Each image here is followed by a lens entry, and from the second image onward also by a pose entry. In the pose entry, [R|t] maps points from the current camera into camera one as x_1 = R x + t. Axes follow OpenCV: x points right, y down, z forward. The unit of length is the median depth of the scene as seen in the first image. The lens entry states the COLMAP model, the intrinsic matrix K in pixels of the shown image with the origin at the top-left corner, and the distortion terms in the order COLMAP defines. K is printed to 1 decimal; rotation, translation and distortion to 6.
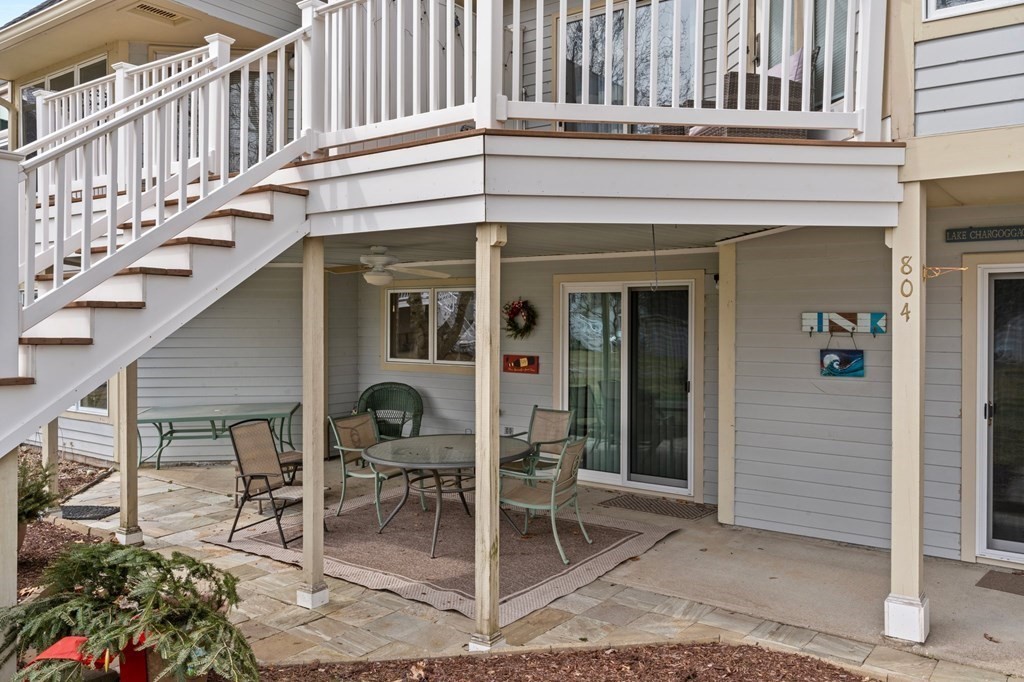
lens RADIAL K [[817.3, 0, 511.4], [0, 817.3, 313.0], [0, 0, 1]] dist [0.004807, 0.003561]
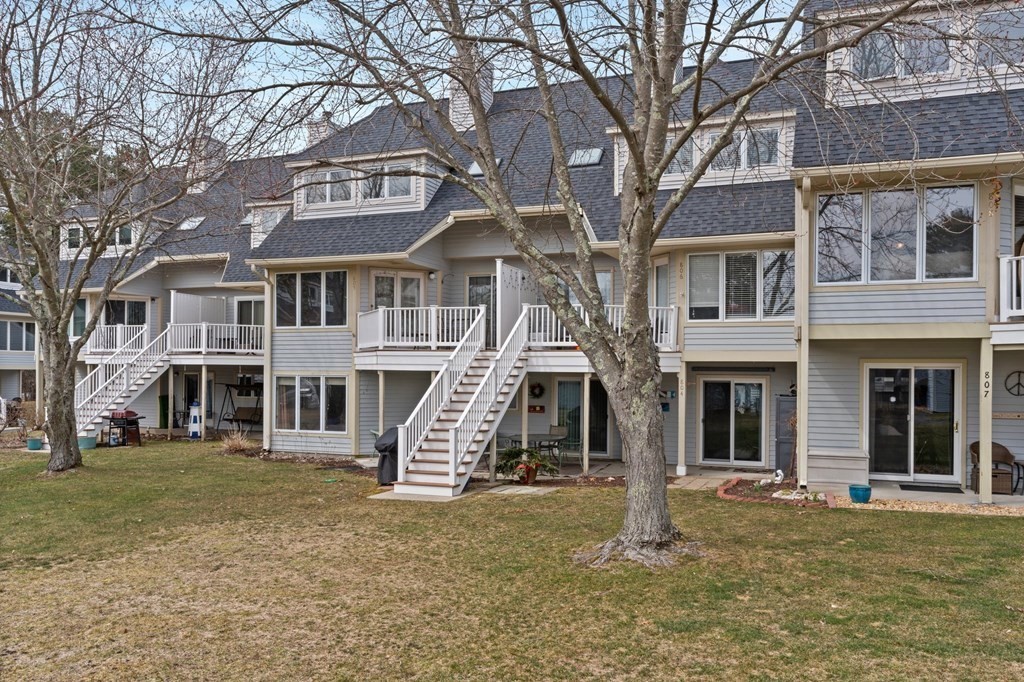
lens RADIAL K [[836.4, 0, 512.0], [0, 836.4, 341.0], [0, 0, 1]] dist [0.001097, 0.000678]
pose [[0.966131, 0.015238, 0.257602, -1.270949], [-0.008111, 0.999555, -0.028705, -0.124098], [-0.257925, 0.025643, 0.965825, -2.529295]]
